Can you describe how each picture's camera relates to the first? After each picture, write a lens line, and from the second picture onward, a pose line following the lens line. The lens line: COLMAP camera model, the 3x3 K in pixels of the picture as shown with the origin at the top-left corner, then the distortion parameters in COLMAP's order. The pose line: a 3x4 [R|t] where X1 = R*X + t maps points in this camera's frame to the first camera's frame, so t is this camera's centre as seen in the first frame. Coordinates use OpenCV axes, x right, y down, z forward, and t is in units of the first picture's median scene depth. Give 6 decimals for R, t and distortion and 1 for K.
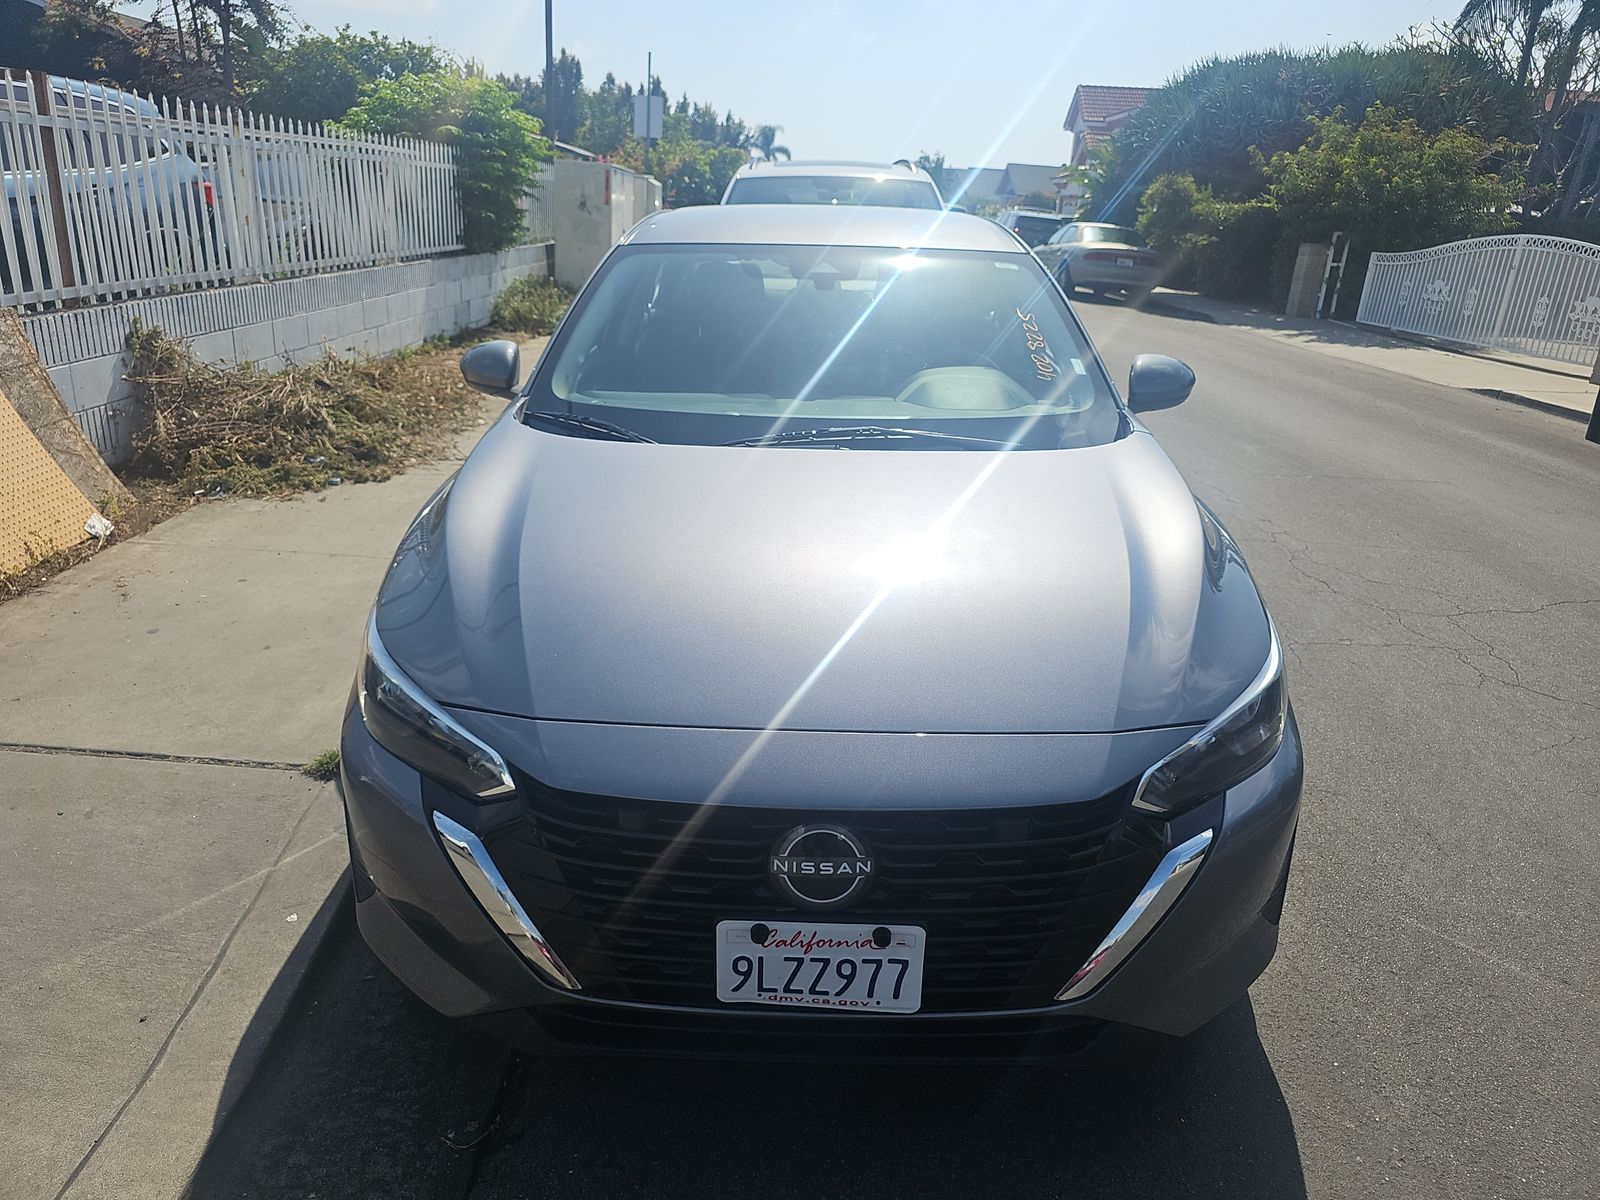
lens RADIAL K [[1072.3, 0, 785.2], [0, 1072.3, 599.1], [0, 0, 1]] dist [0.016130, -0.000950]
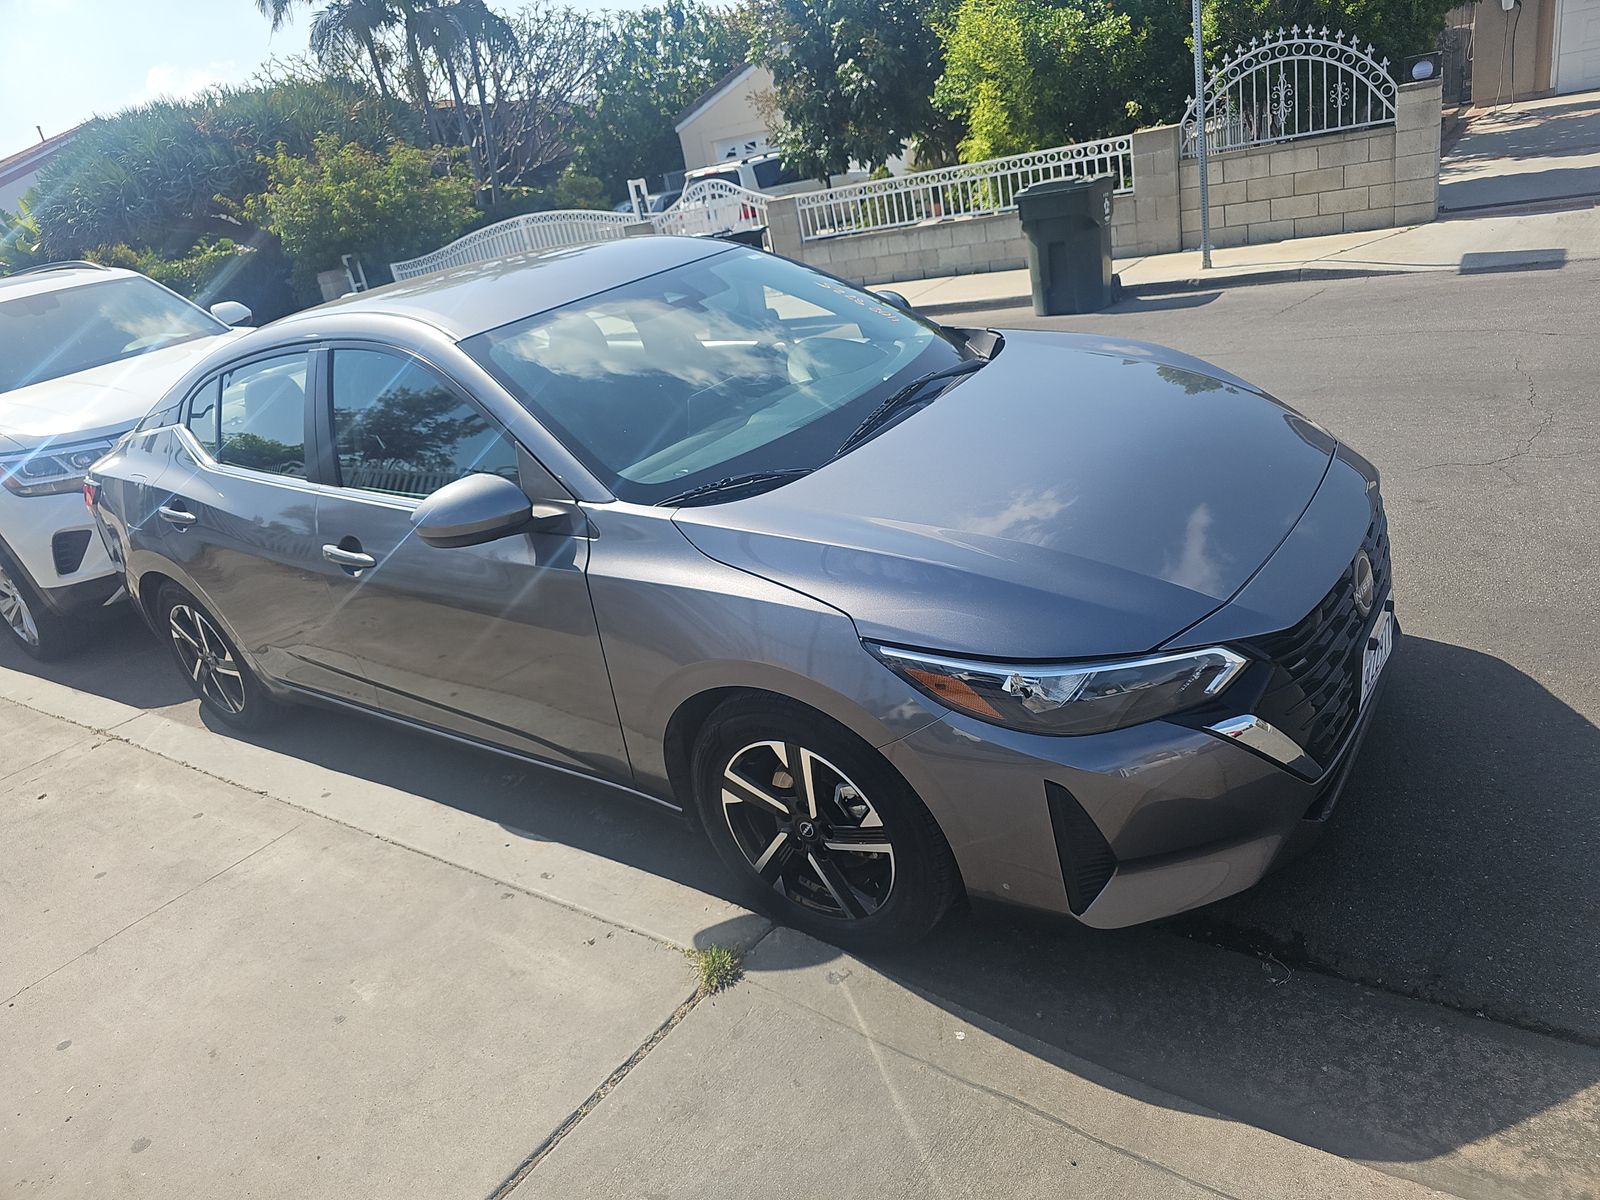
lens RADIAL K [[1072.3, 0, 785.2], [0, 1072.3, 599.1], [0, 0, 1]] dist [0.016130, -0.000950]
pose [[0.555814, -0.454614, 0.695986, -0.181150], [0.477161, 0.860036, 0.180709, -0.046952], [-0.680726, 0.231657, 0.694944, 0.067432]]
